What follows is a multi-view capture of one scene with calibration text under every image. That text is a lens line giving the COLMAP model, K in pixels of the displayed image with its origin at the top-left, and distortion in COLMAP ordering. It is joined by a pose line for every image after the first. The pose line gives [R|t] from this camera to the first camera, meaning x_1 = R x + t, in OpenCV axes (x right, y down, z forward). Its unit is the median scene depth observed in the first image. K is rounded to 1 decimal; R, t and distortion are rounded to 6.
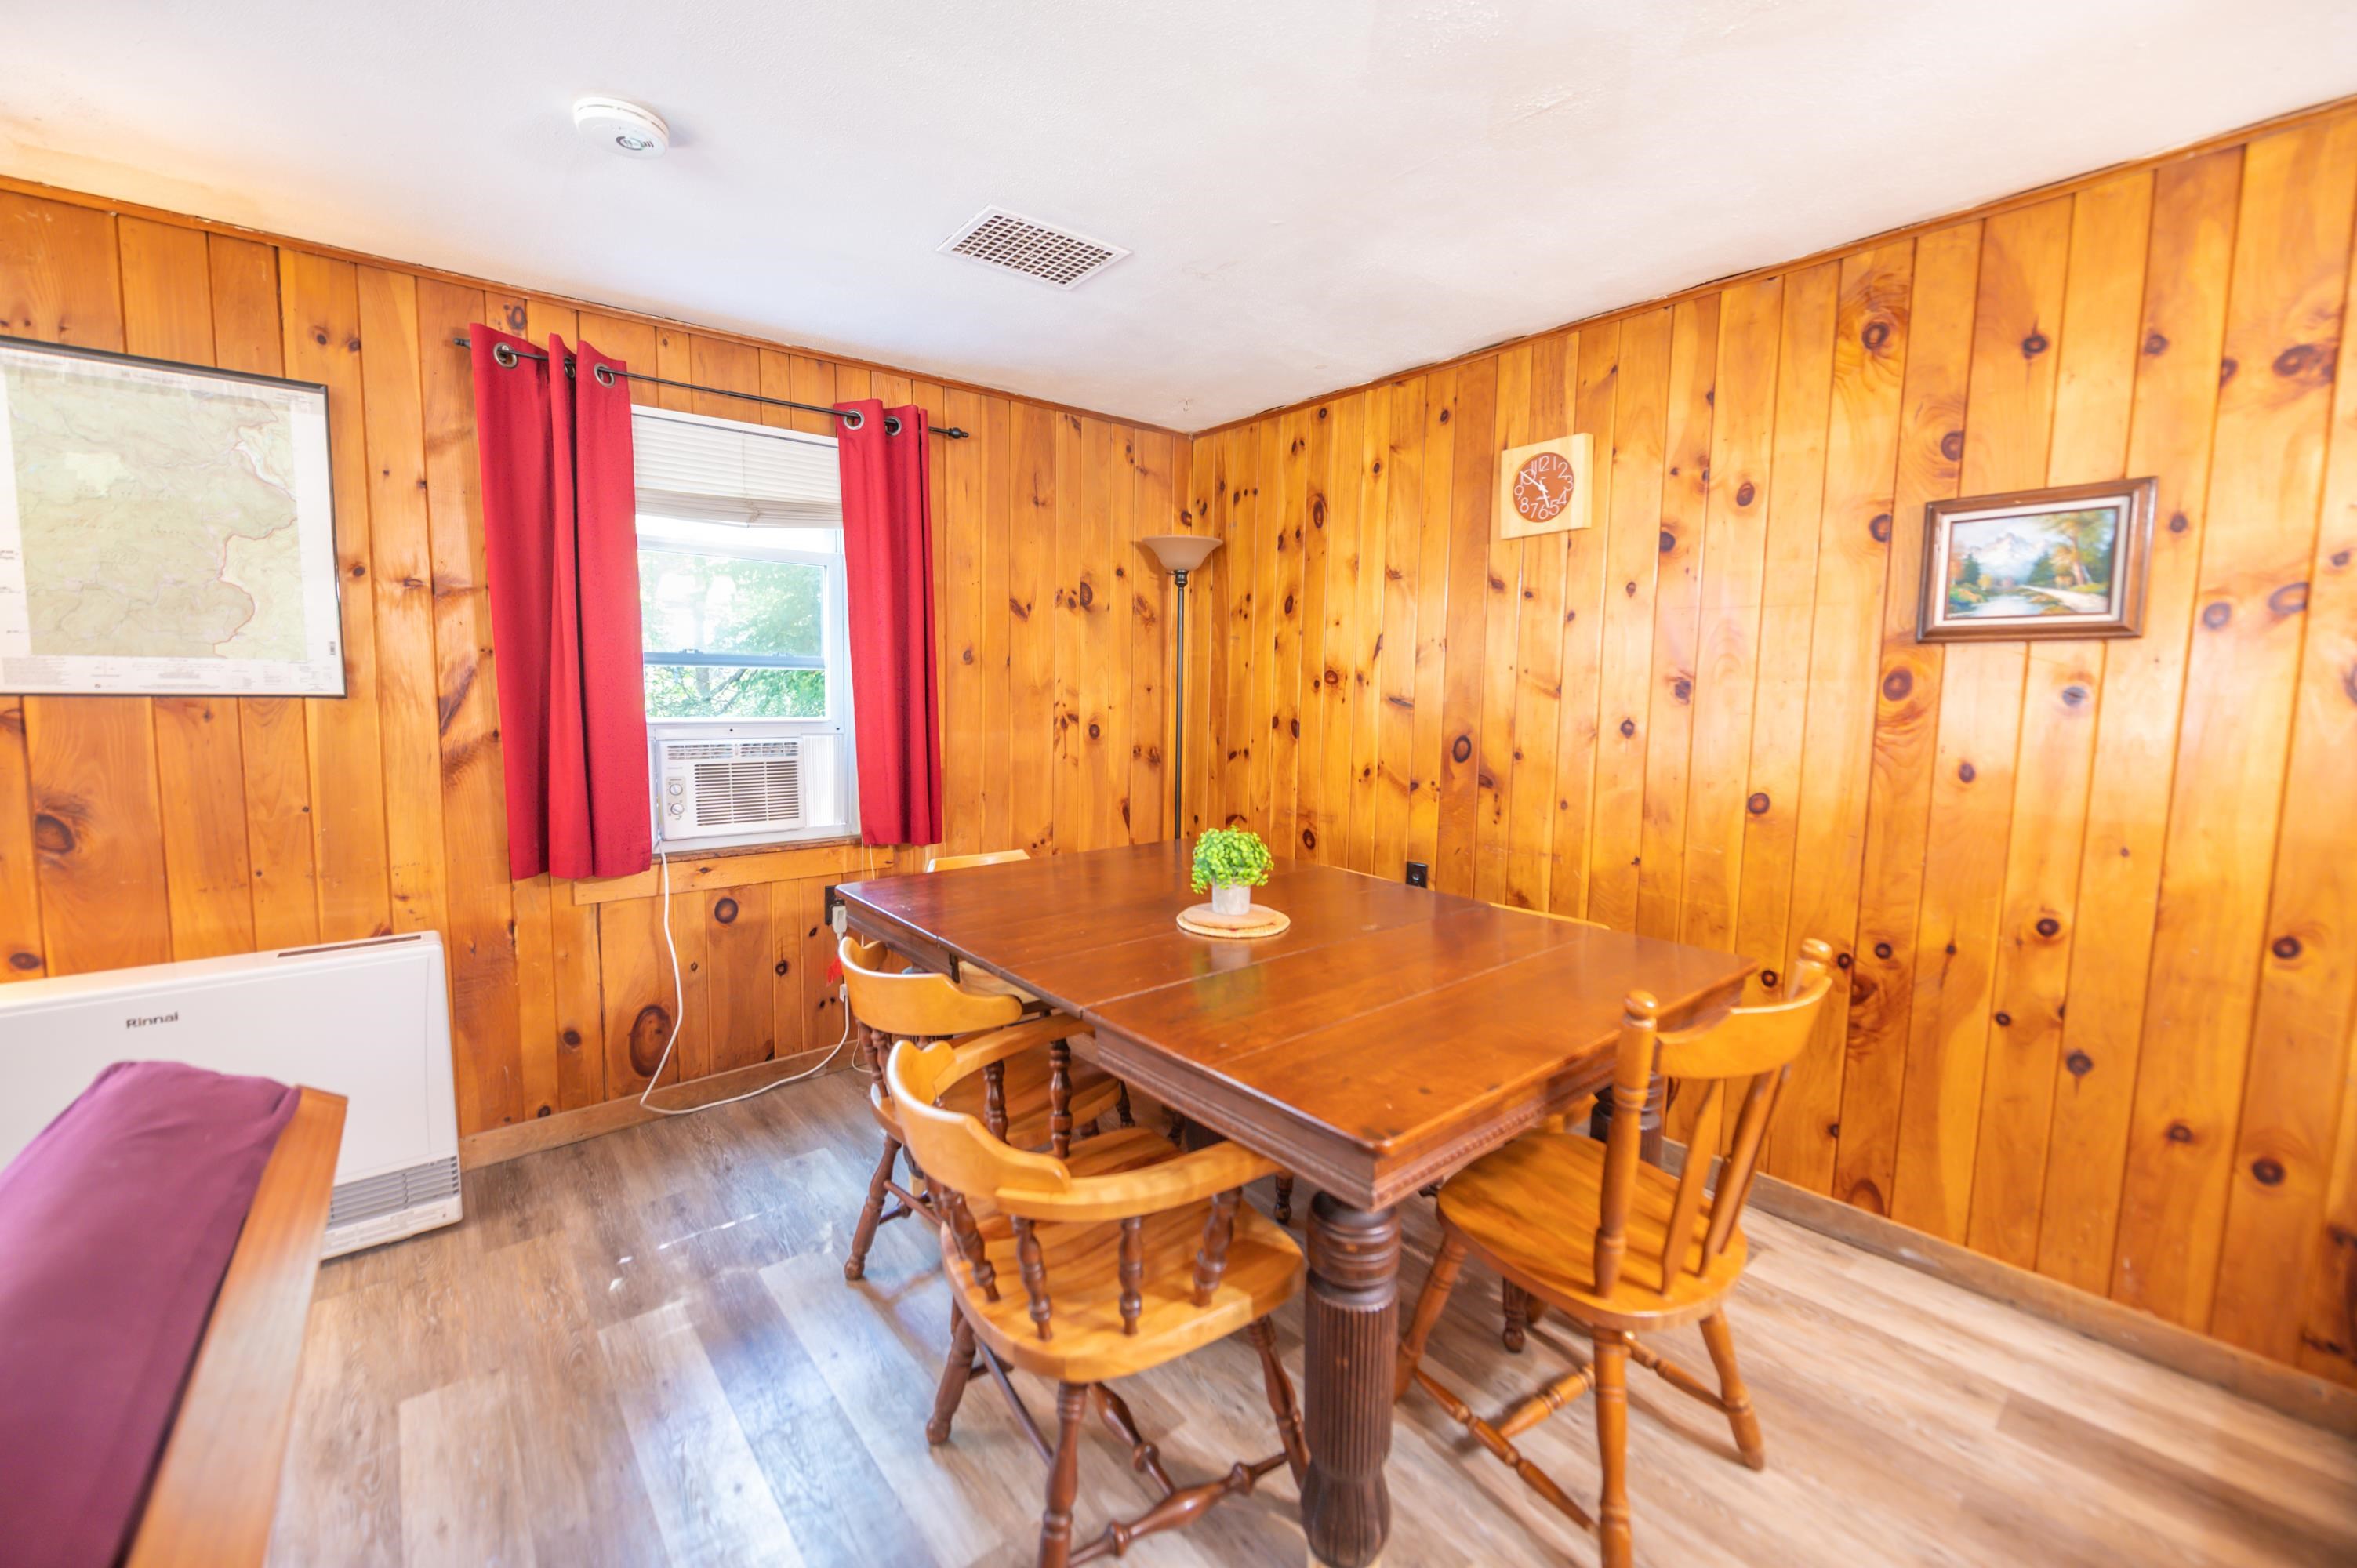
lens RADIAL K [[937.5, 0, 1176.5], [0, 937.5, 776.0], [0, 0, 1]] dist [-0.007611, -0.000596]
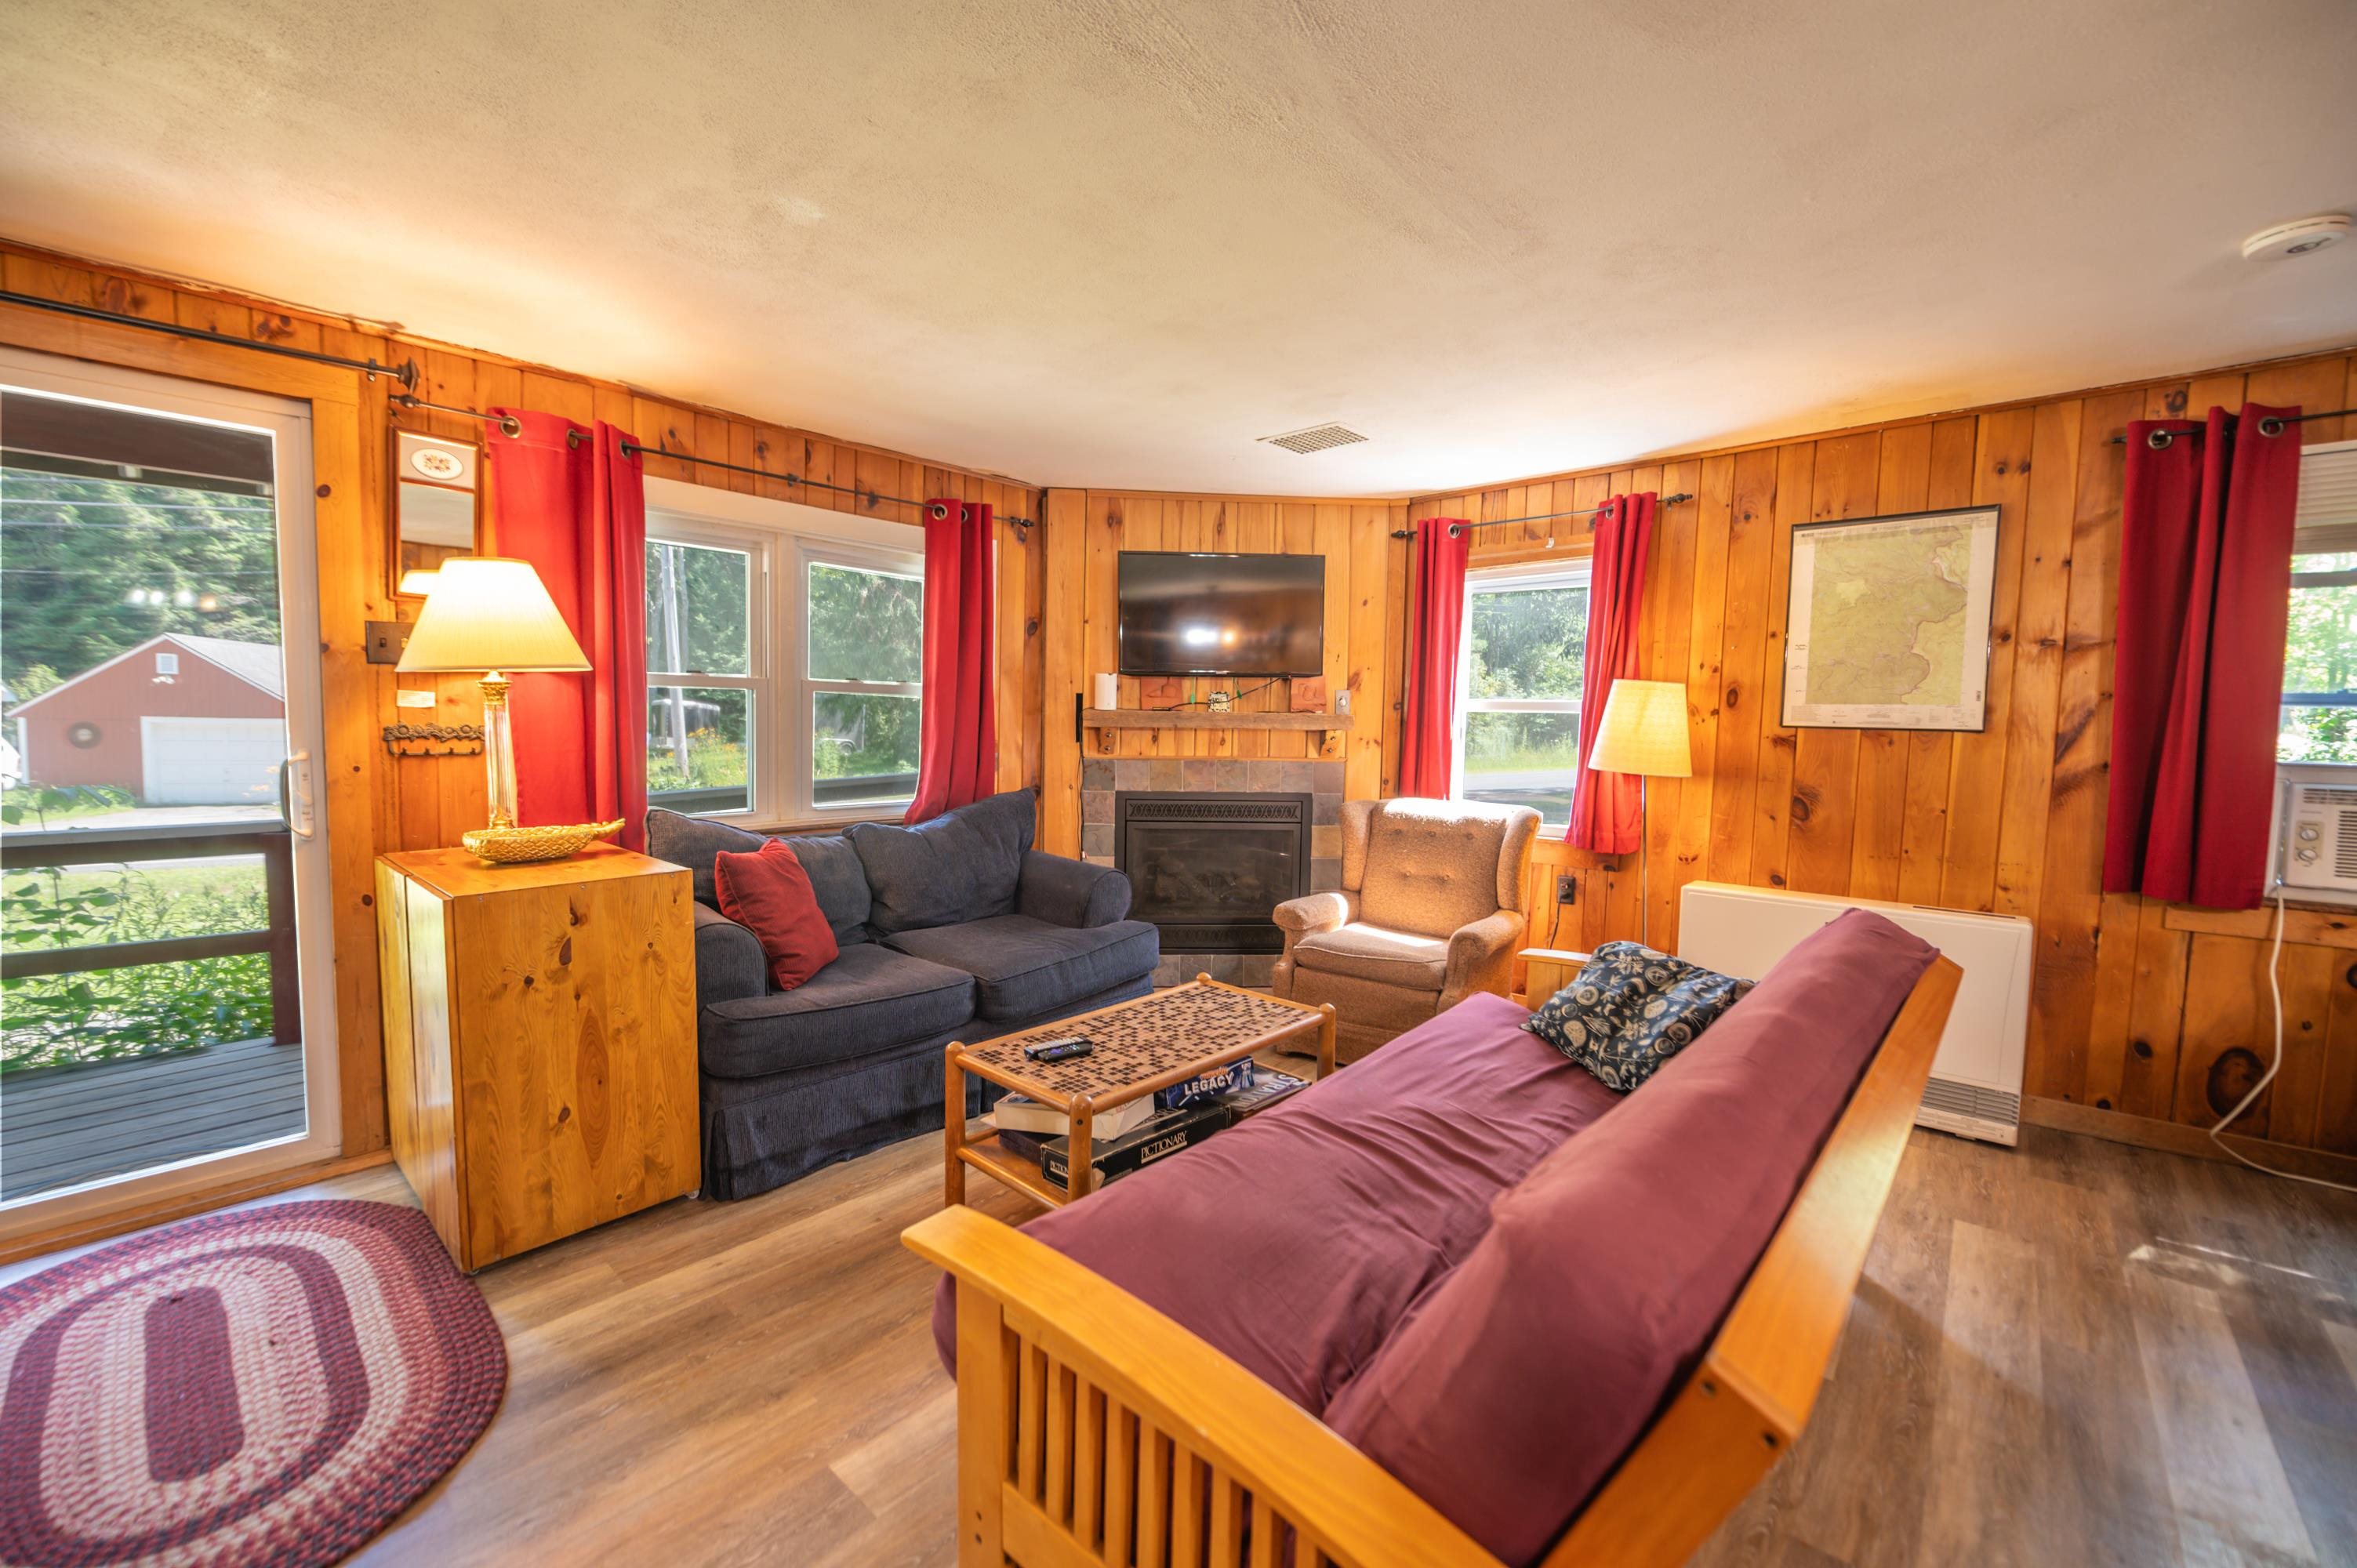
lens RADIAL K [[937.5, 0, 1176.5], [0, 937.5, 776.0], [0, 0, 1]] dist [-0.007611, -0.000596]
pose [[0.148755, 0.056158, -0.987278, 0.258855], [-0.107957, 0.993341, 0.040237, 0.048546], [0.982964, 0.100598, 0.153827, -0.334929]]
